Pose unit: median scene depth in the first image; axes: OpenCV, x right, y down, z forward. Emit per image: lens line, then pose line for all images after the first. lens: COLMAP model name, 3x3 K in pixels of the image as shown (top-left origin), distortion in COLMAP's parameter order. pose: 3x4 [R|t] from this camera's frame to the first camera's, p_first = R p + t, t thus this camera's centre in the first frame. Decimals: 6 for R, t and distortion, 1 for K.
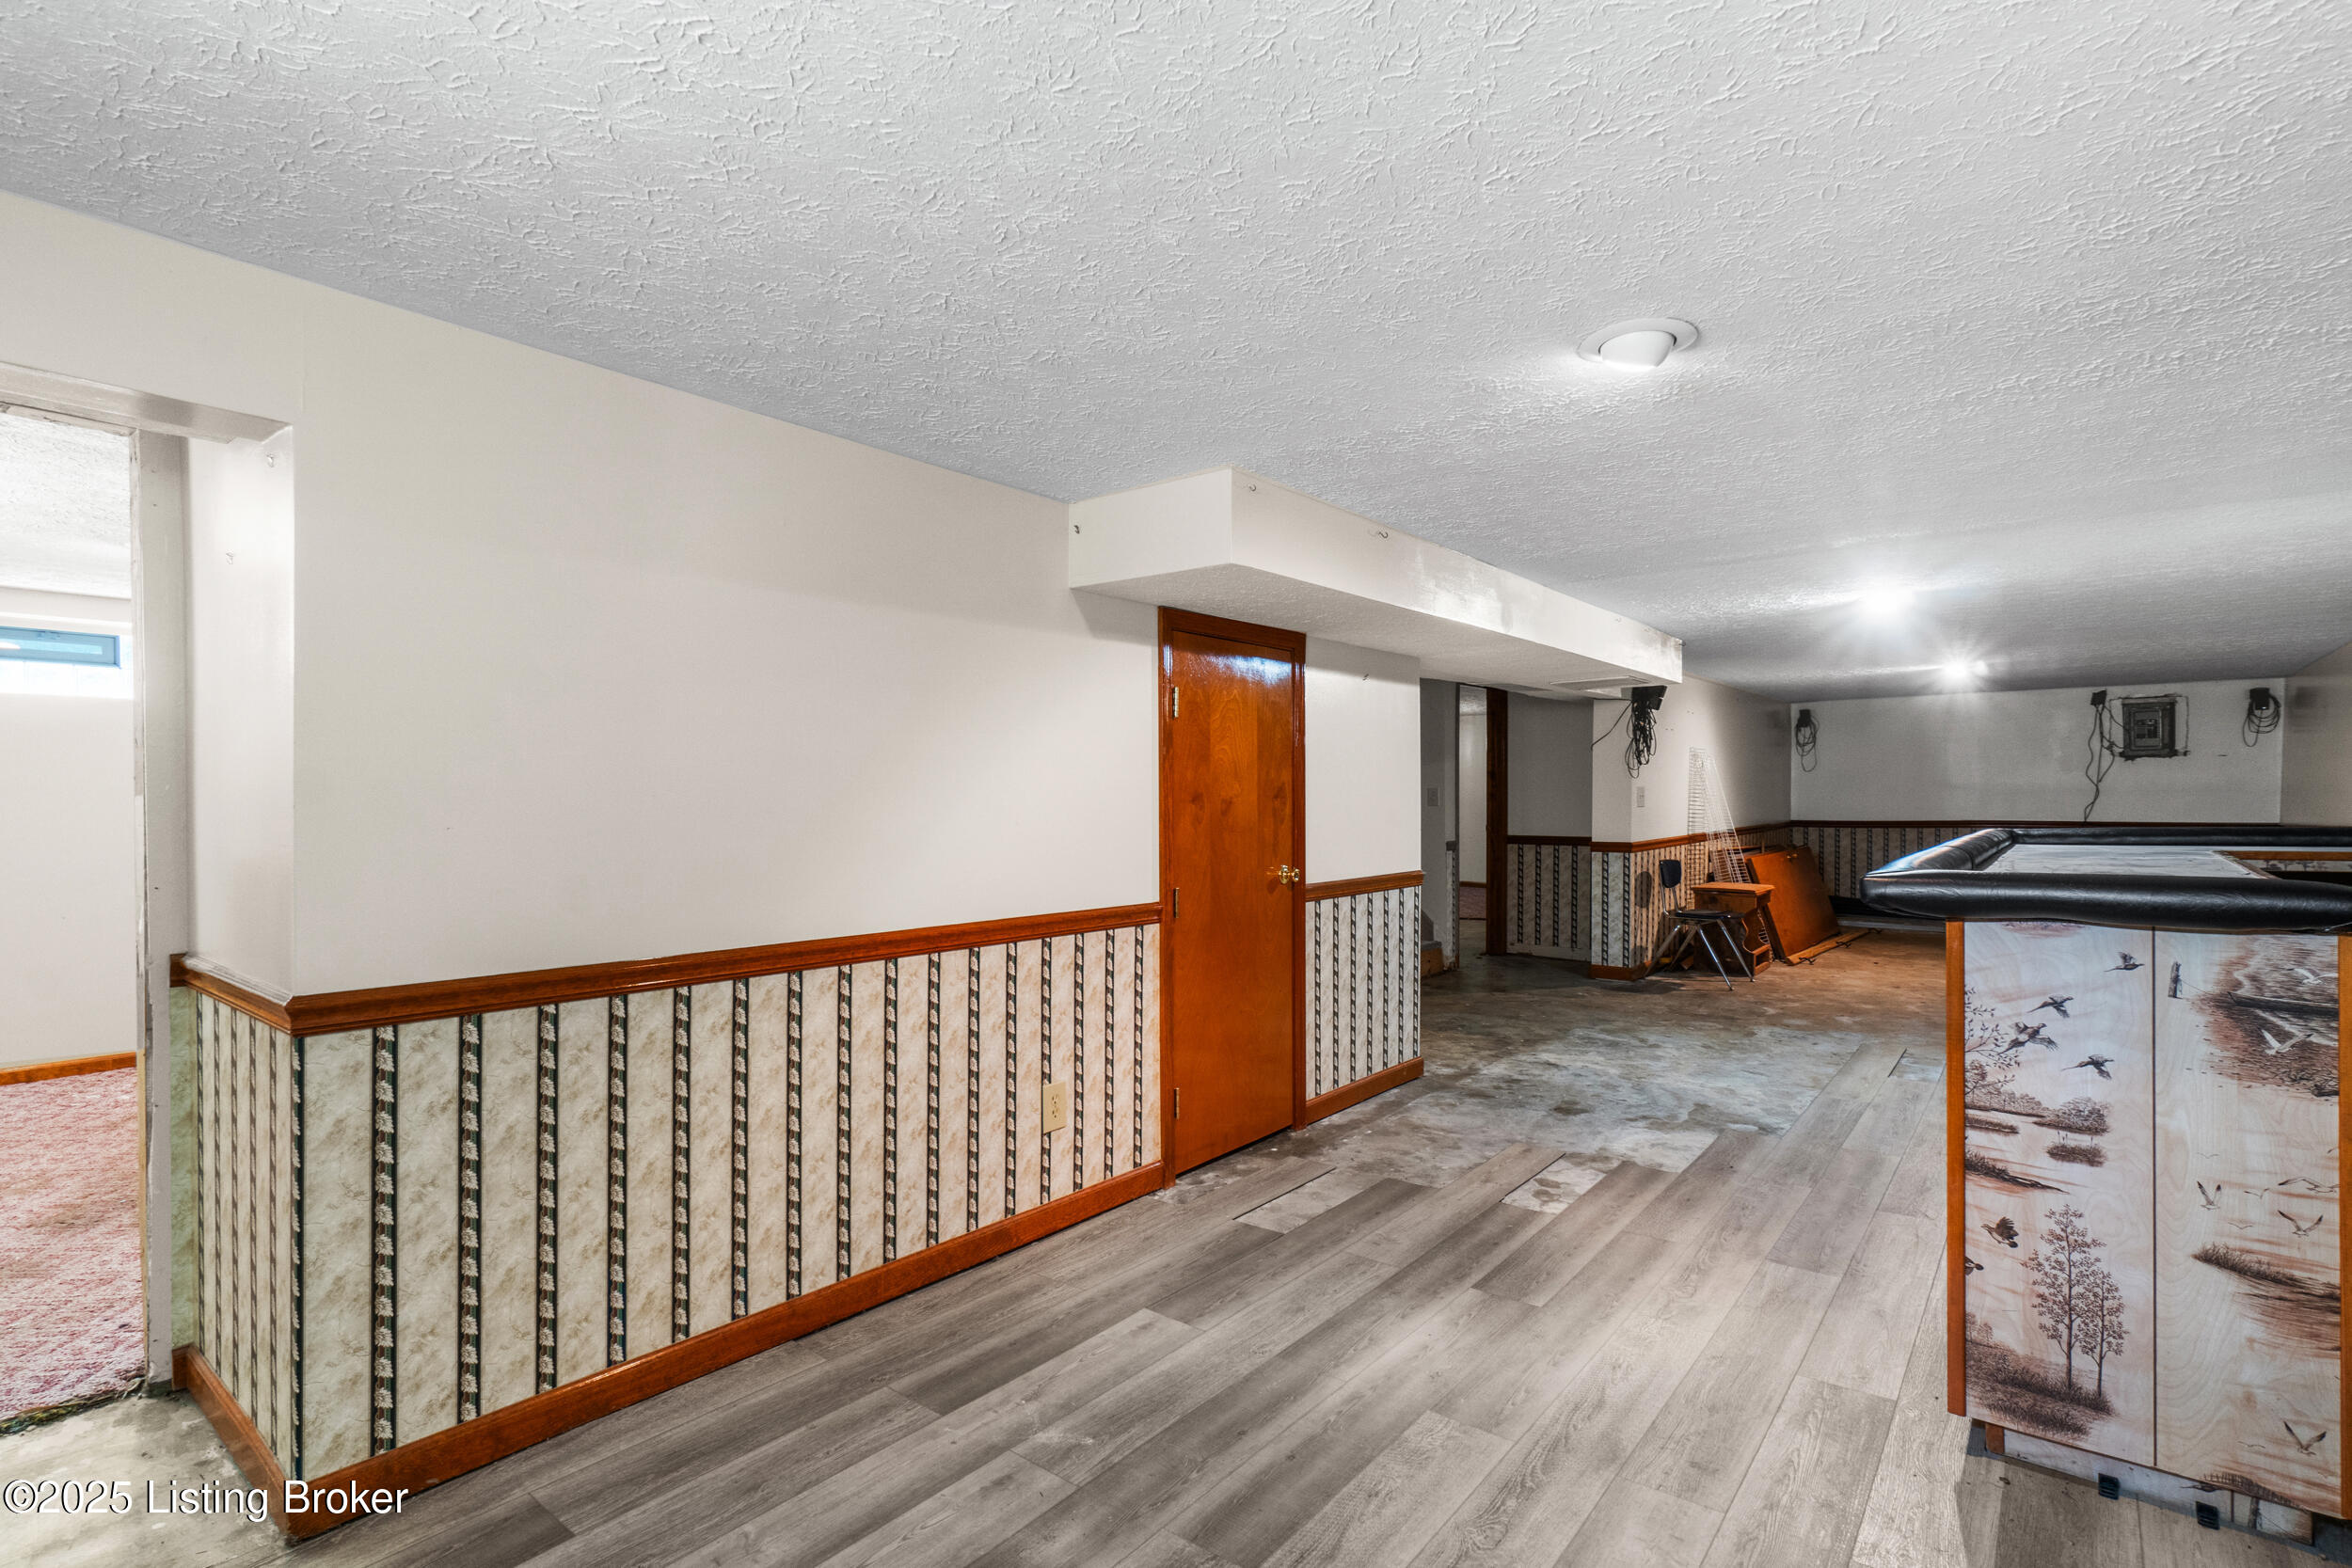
lens RADIAL K [[1152.7, 0, 1176.0], [0, 1152.7, 784.0], [0, 0, 1]] dist [0.001676, 0.000899]
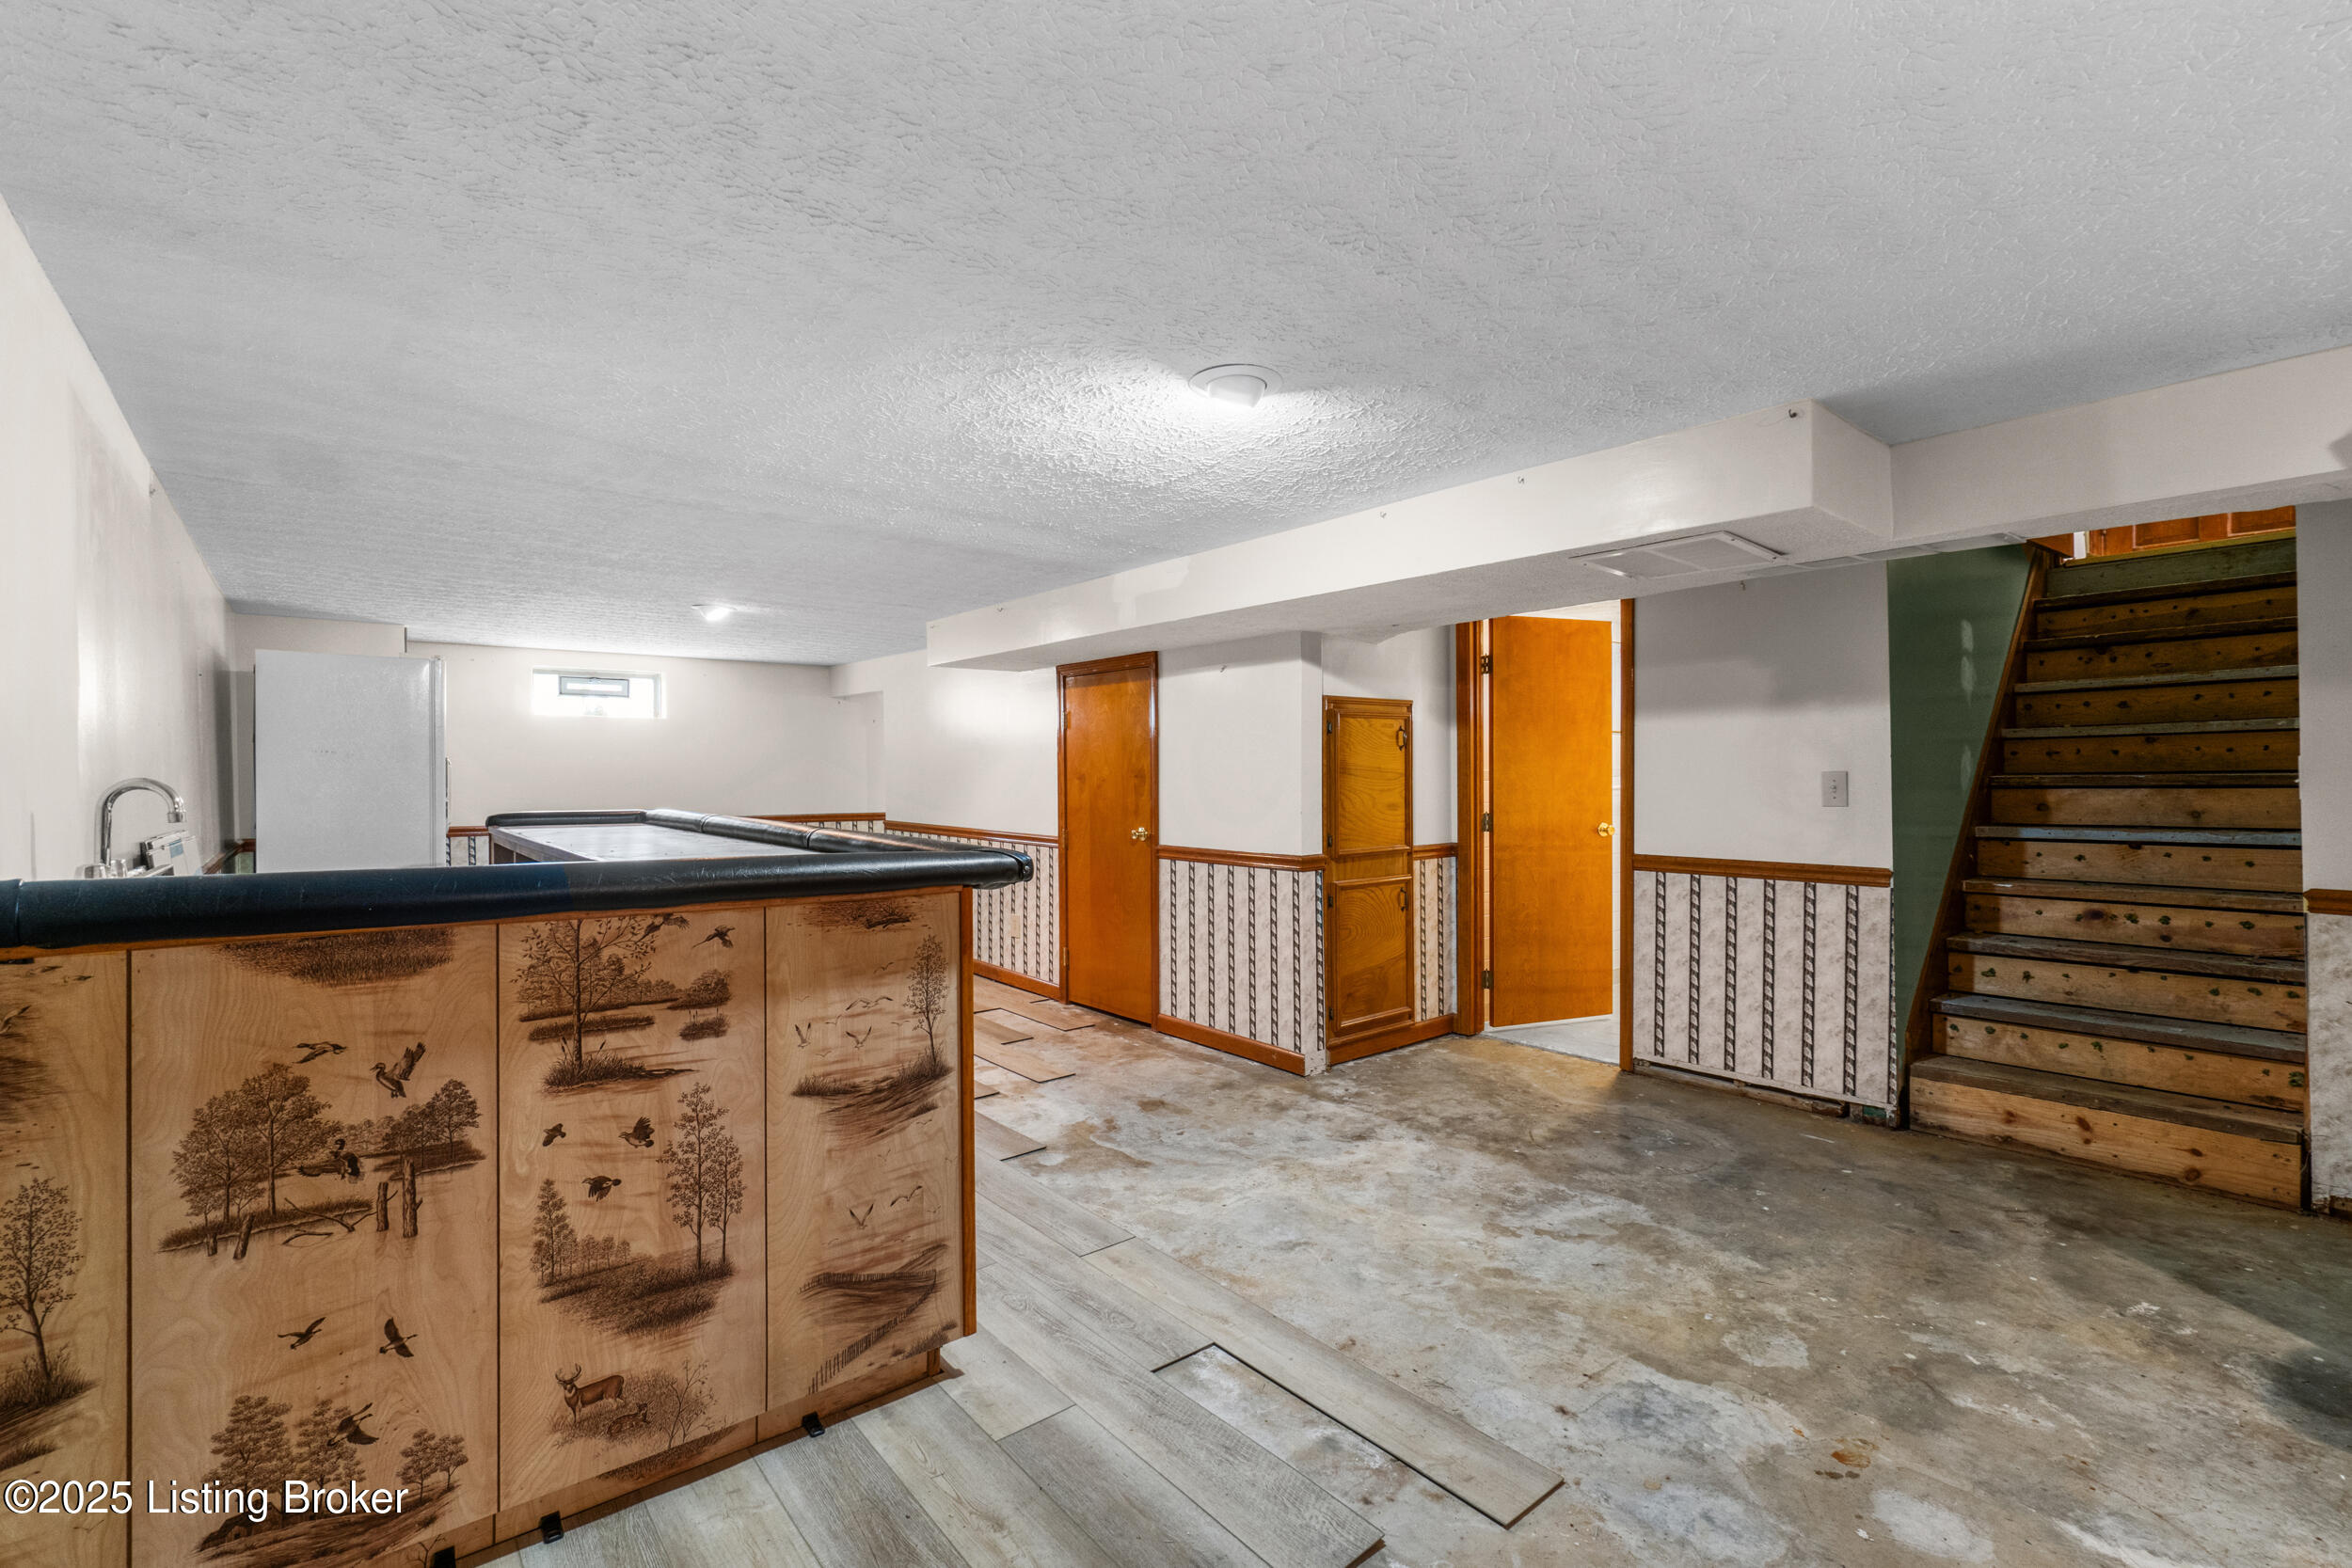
lens RADIAL K [[1064.2, 0, 1176.0], [0, 1064.2, 784.0], [0, 0, 1]] dist [-0.000482, -0.000145]
pose [[-0.223398, 0.012257, -0.974650, 1.384147], [0.010267, 0.999895, 0.010222, 0.008858], [0.974673, -0.007723, -0.223500, 1.410418]]
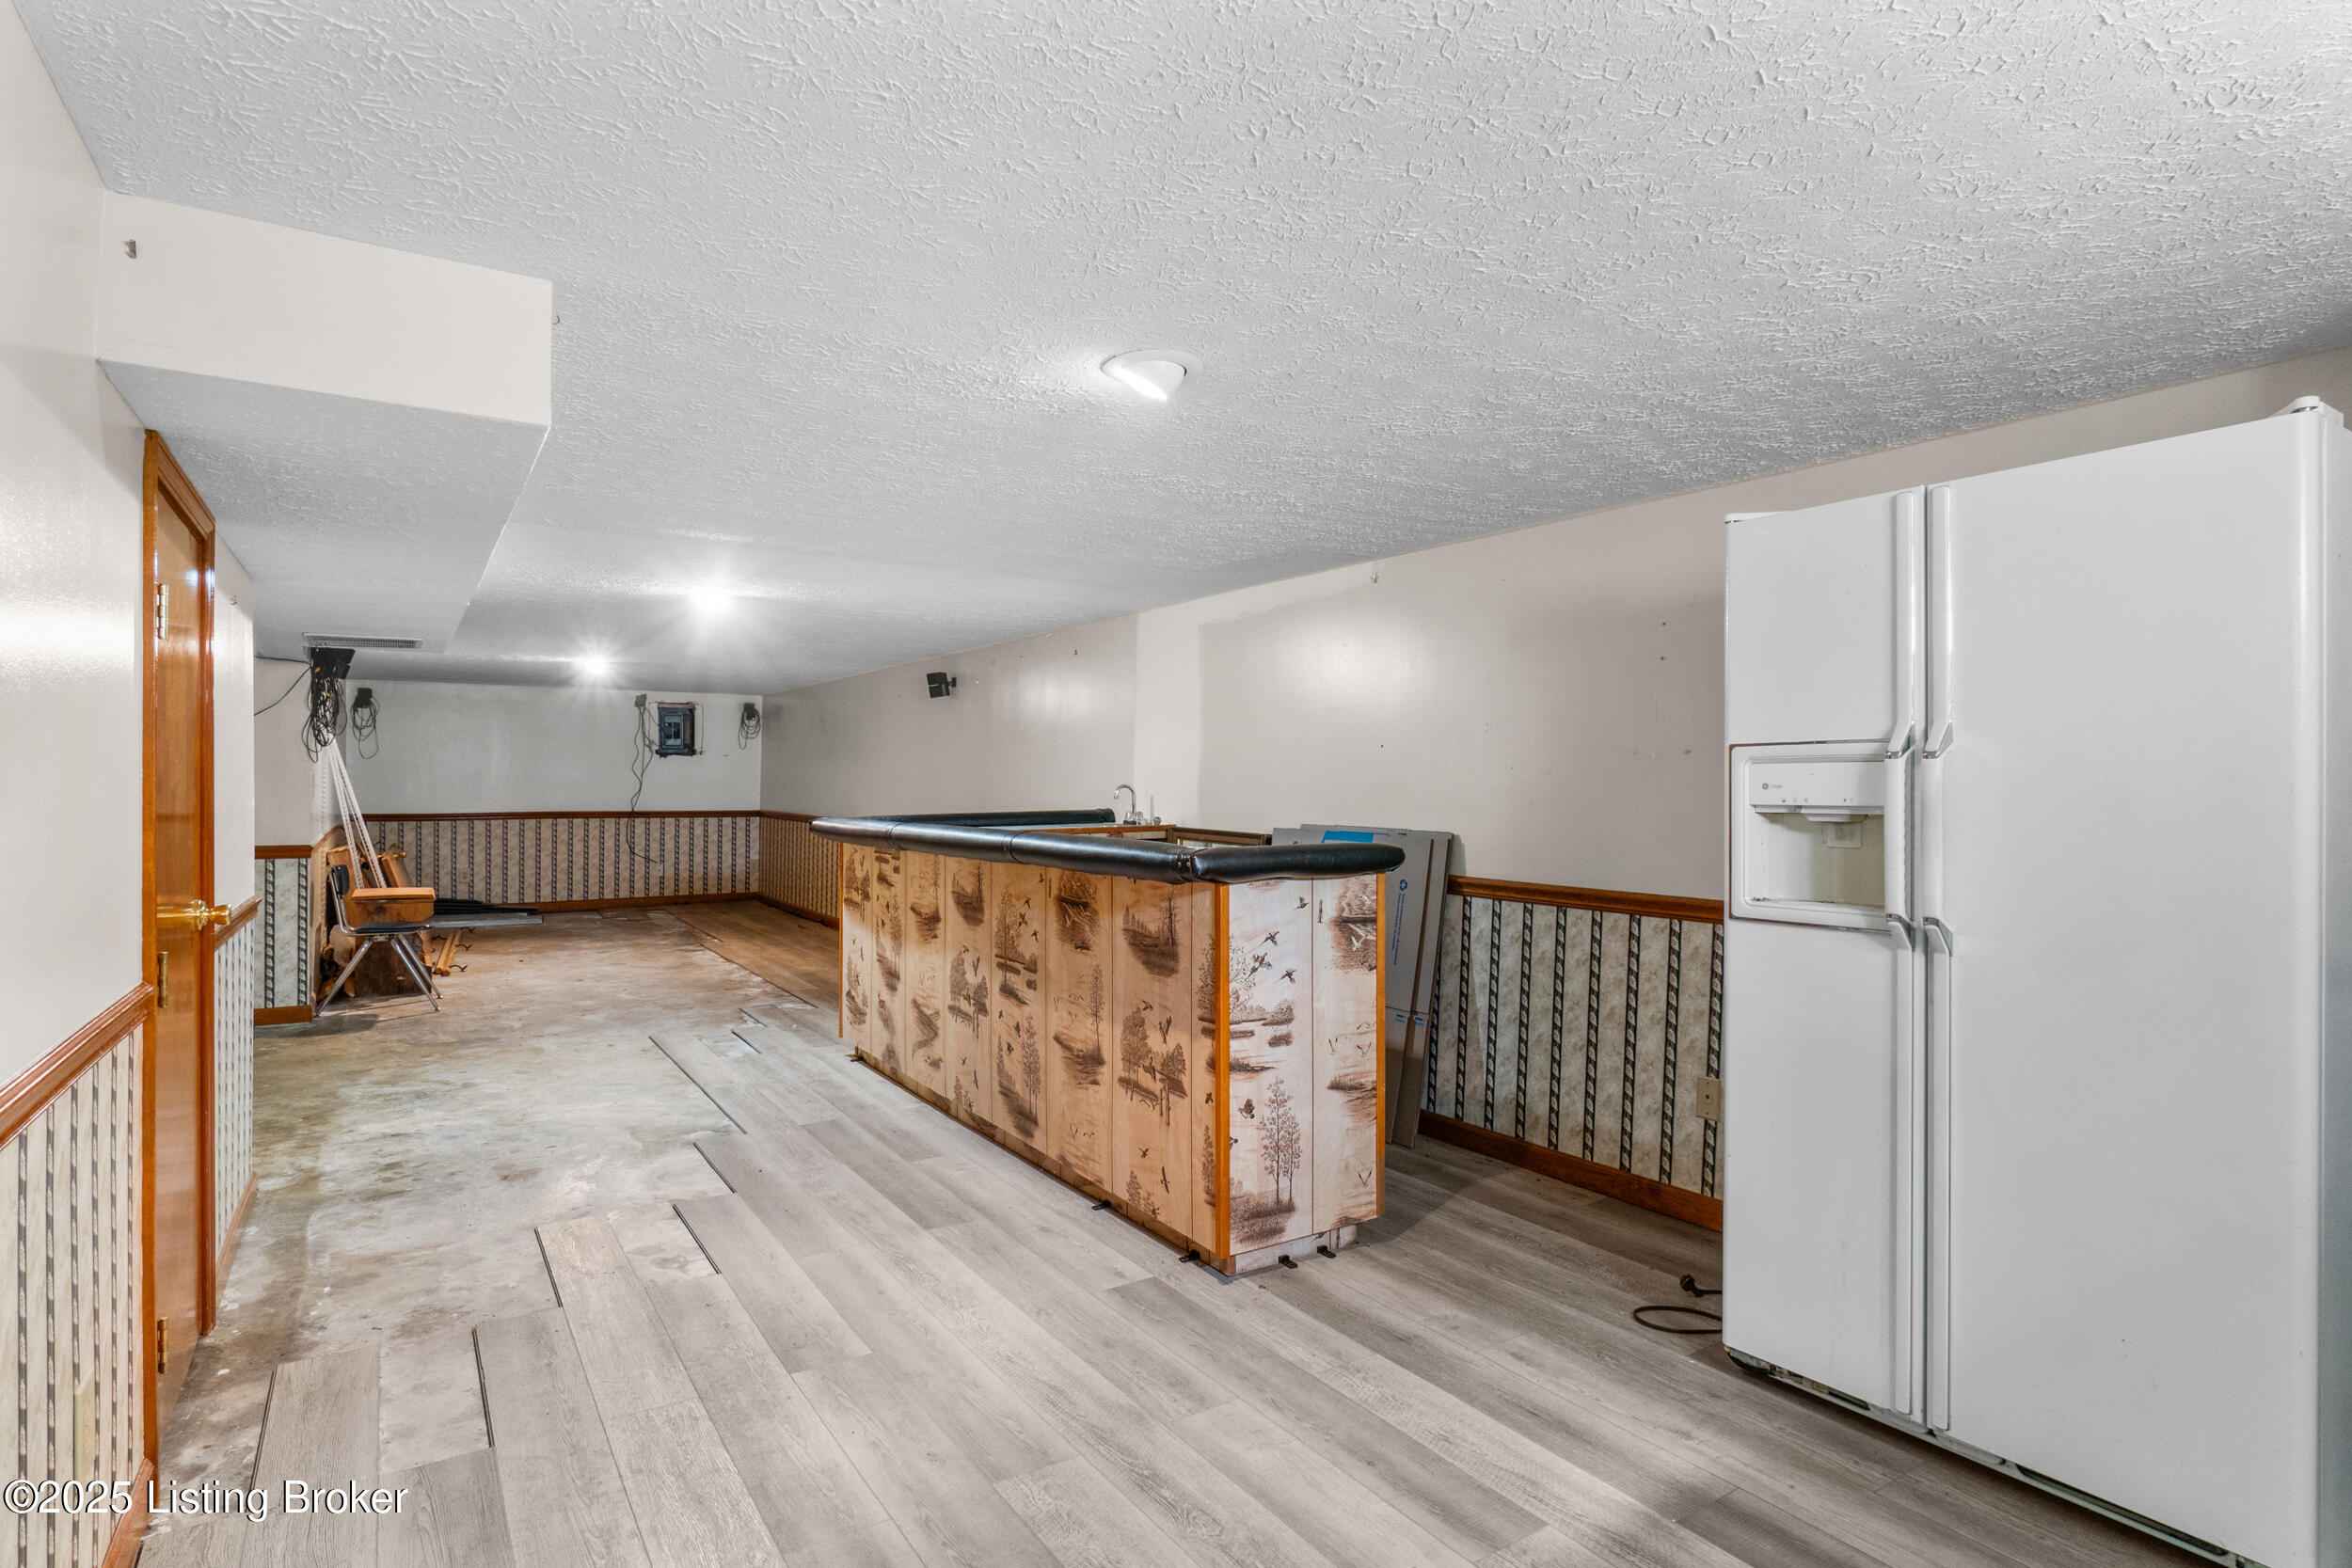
lens RADIAL K [[1203.1, 0, 1176.0], [0, 1203.1, 784.0], [0, 0, 1]] dist [-0.004831, 0.000184]
pose [[0.322658, 0.008086, 0.946481, -0.361206], [-0.015183, 0.999879, -0.003366, 0.004964], [-0.946394, -0.013285, 0.322742, 0.342008]]
